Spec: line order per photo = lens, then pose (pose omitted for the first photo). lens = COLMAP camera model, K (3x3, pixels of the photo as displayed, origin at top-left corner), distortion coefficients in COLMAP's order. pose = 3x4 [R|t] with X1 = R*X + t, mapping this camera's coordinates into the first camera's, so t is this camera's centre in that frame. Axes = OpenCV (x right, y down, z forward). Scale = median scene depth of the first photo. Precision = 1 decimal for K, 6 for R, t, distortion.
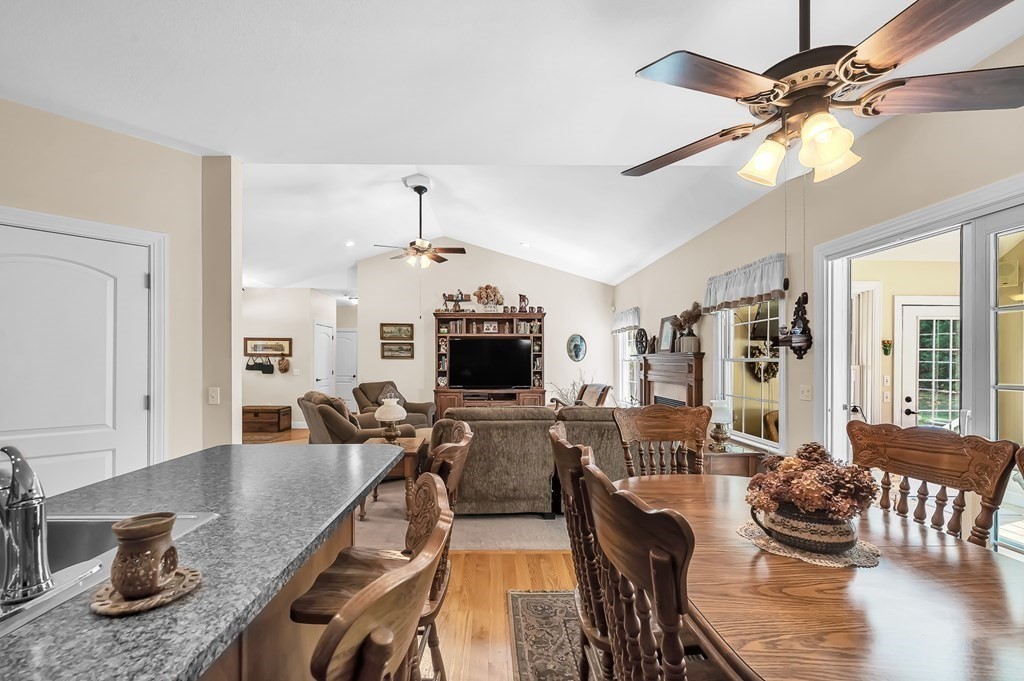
lens RADIAL K [[443.4, 0, 494.3], [0, 443.4, 363.2], [0, 0, 1]] dist [0.002097, 0.000173]
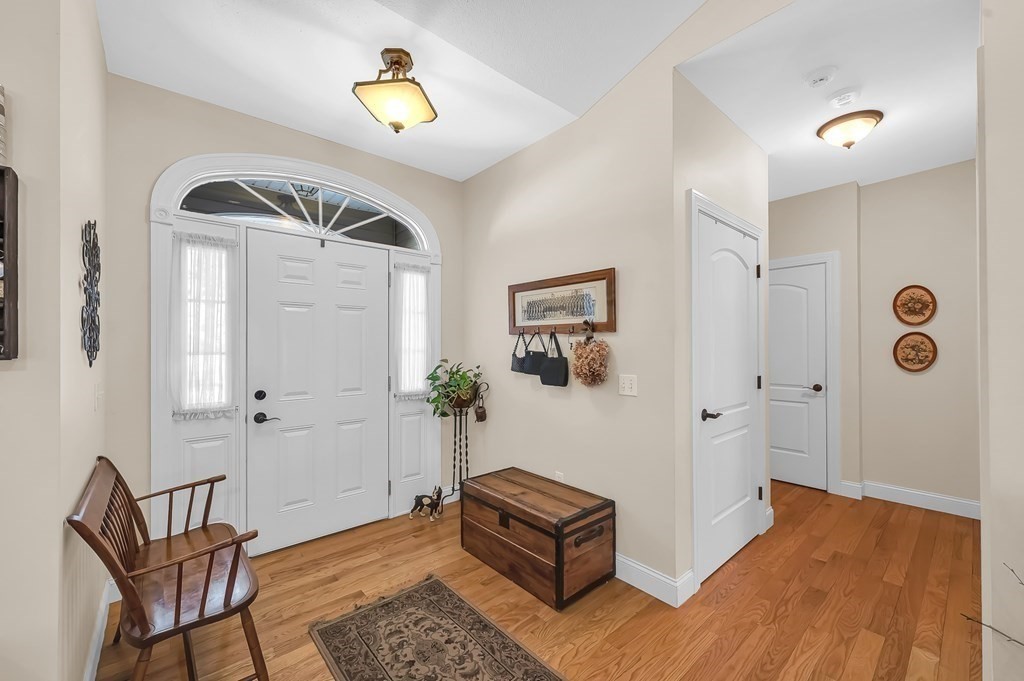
lens RADIAL K [[420.5, 0, 513.1], [0, 420.5, 338.8], [0, 0, 1]] dist [-0.000645, -0.000053]
pose [[0.665926, -0.016812, -0.745828, -0.256193], [0.005673, 0.999831, -0.017472, -0.004976], [0.745996, 0.007404, 0.665909, 0.667307]]
